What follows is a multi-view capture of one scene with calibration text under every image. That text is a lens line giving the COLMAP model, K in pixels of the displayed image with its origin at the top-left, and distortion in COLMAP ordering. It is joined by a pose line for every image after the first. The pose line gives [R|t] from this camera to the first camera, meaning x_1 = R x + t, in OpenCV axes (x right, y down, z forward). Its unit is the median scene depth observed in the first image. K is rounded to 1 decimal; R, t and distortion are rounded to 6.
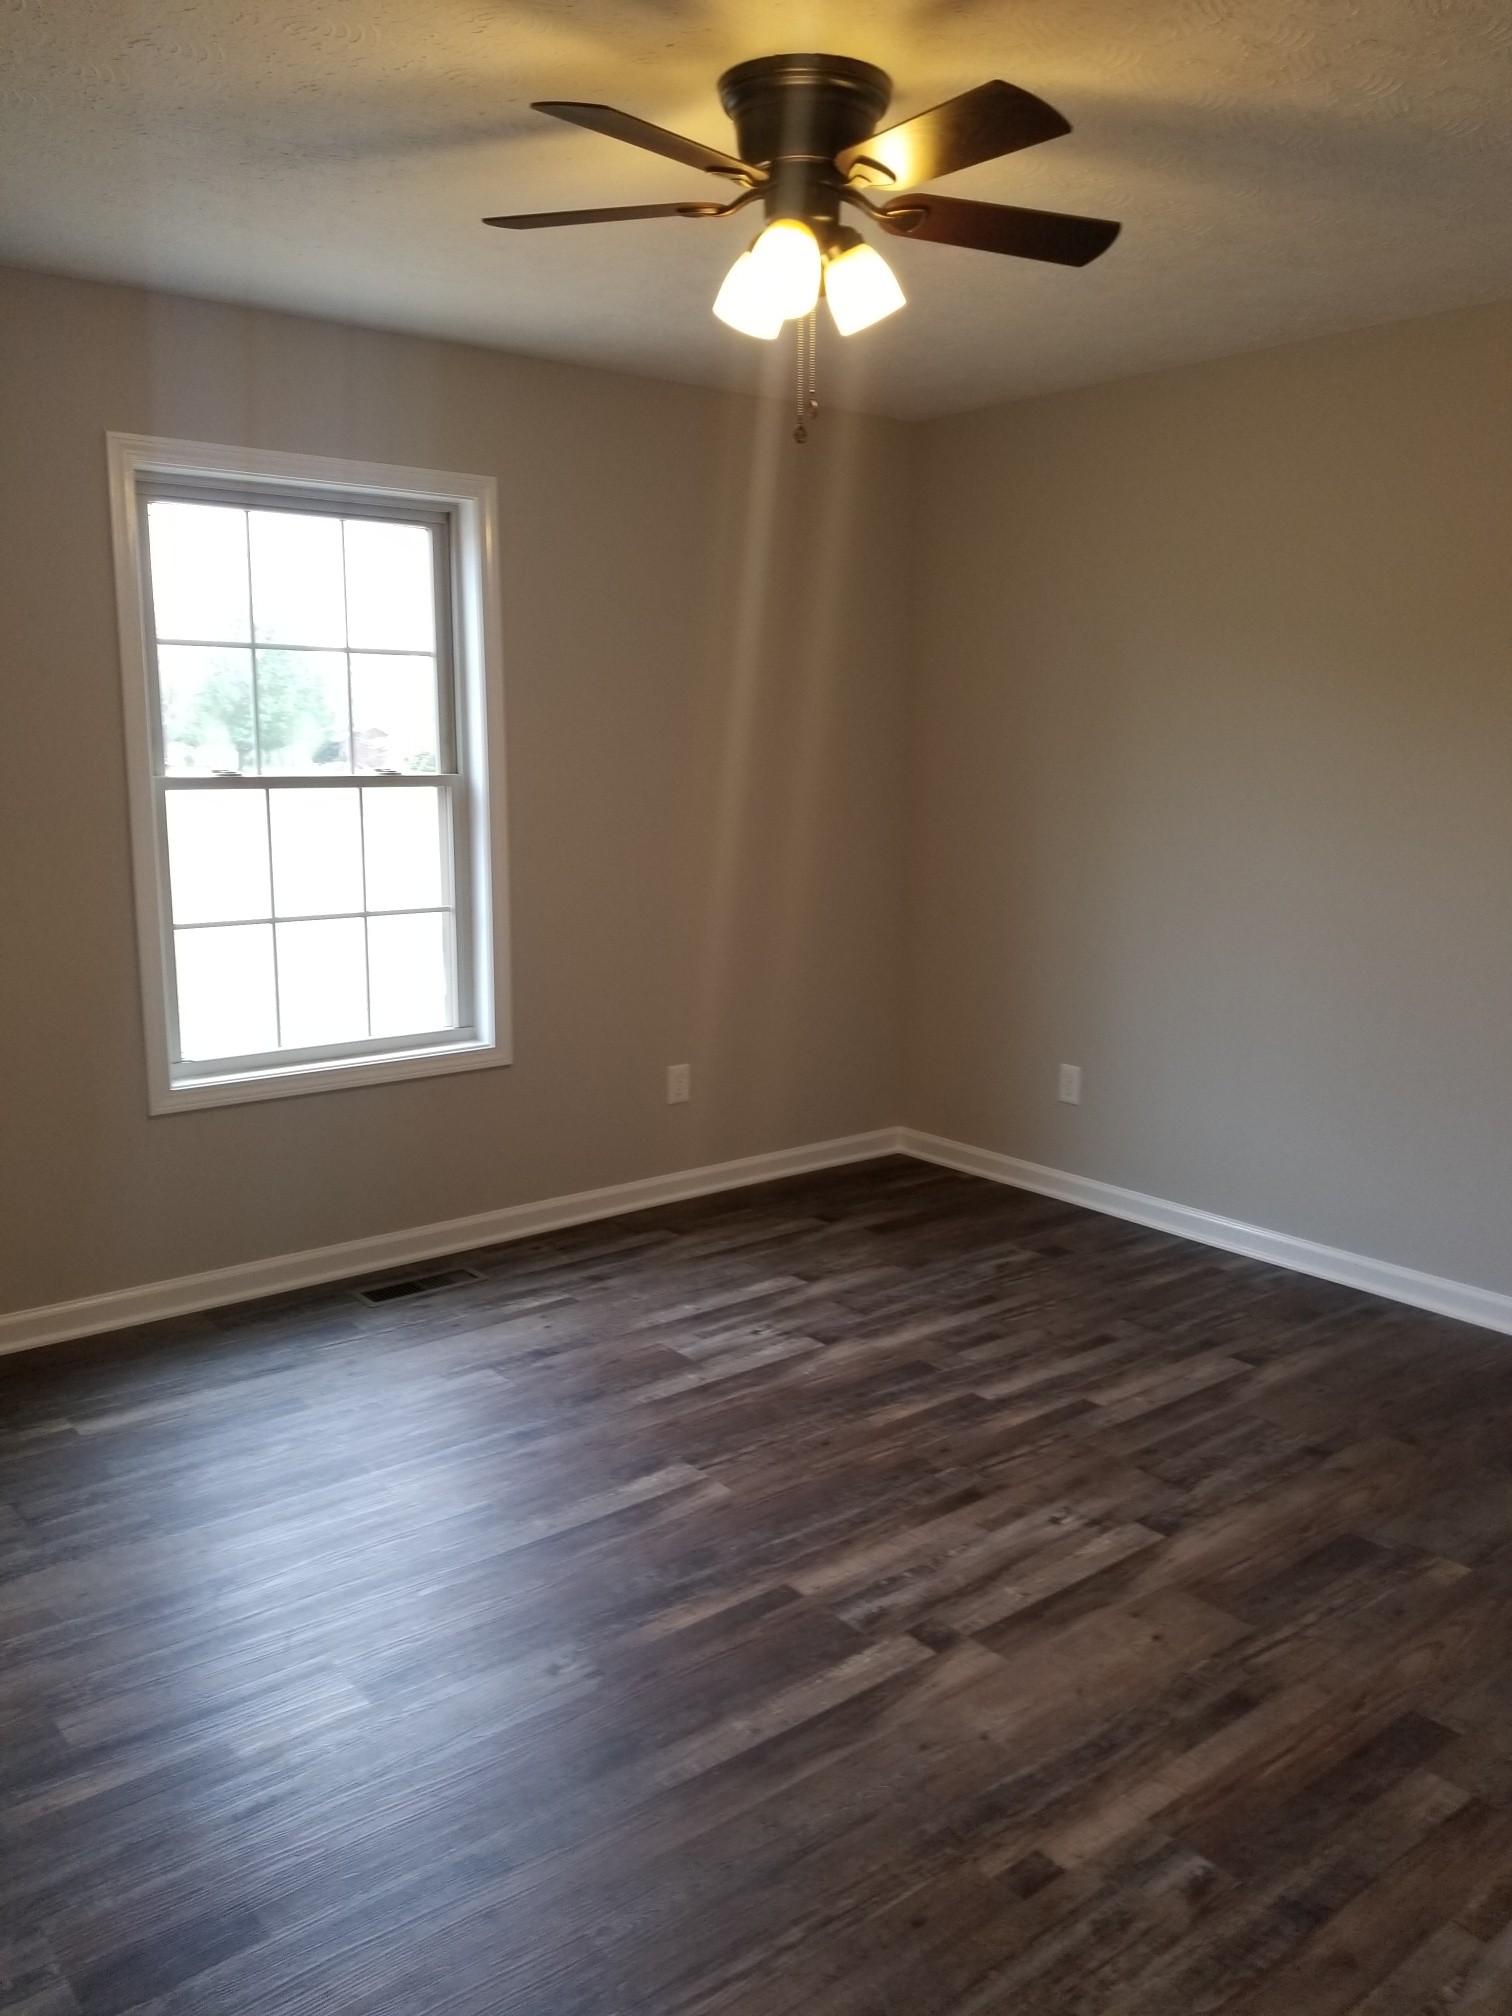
lens RADIAL K [[1592.3, 0, 756.0], [0, 1592.3, 1008.0], [0, 0, 1]] dist [0.041144, -0.059658]
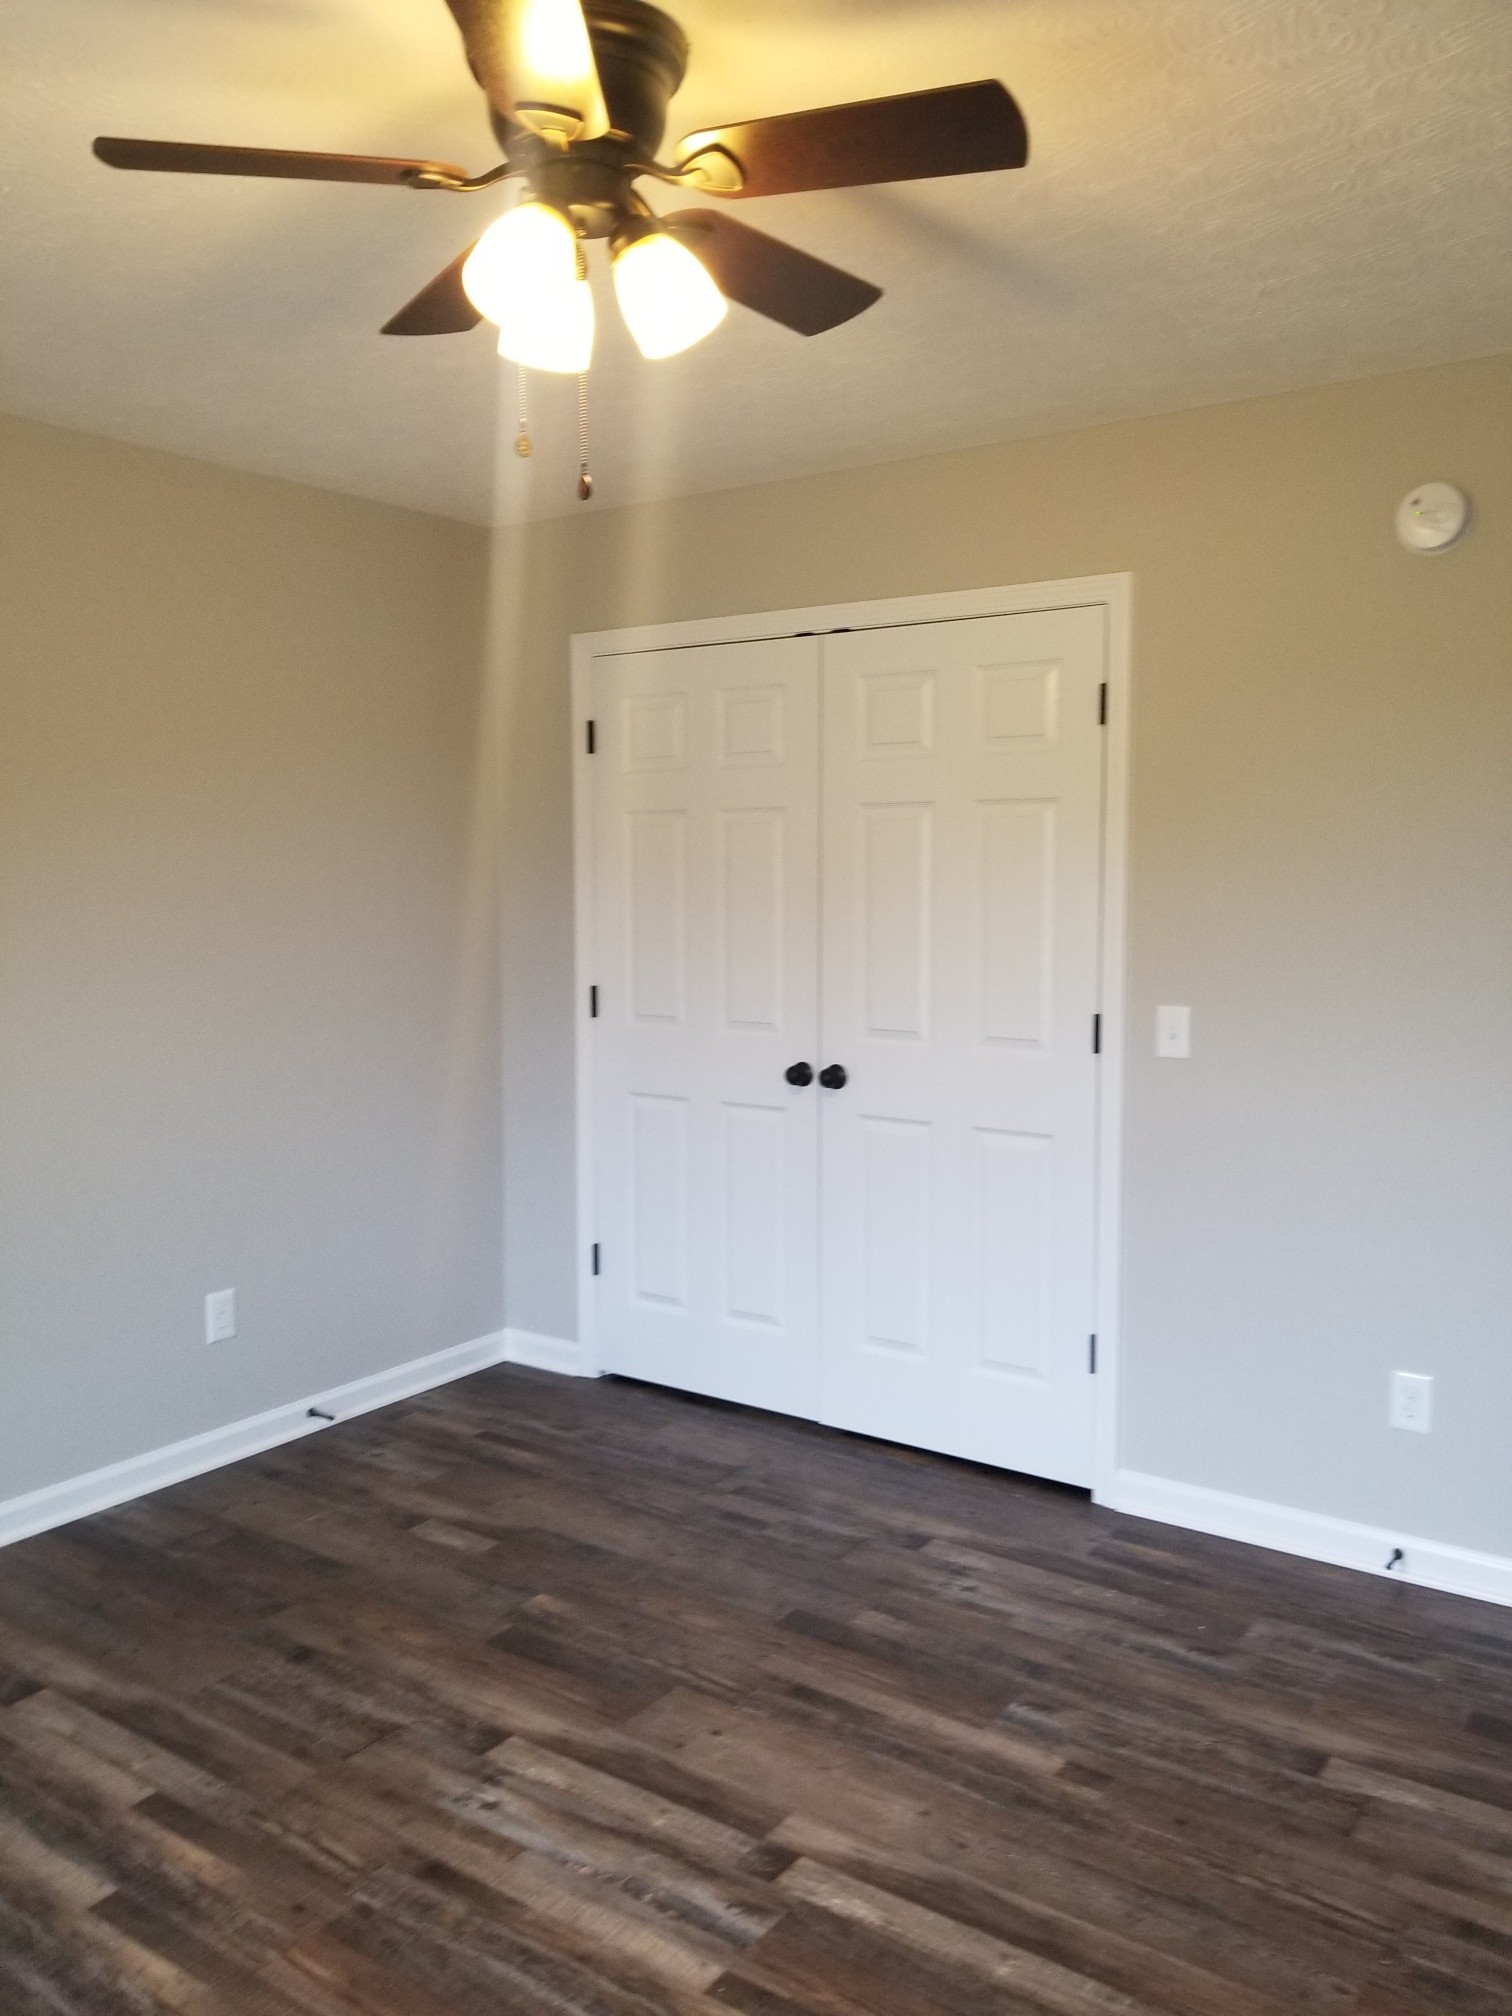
lens RADIAL K [[1592.3, 0, 756.0], [0, 1592.3, 1008.0], [0, 0, 1]] dist [0.041144, -0.059658]
pose [[-0.261529, -0.100128, 0.959988, -0.673243], [0.178810, 0.972362, 0.150131, -0.212611], [-0.948488, 0.210920, -0.236397, 1.036898]]
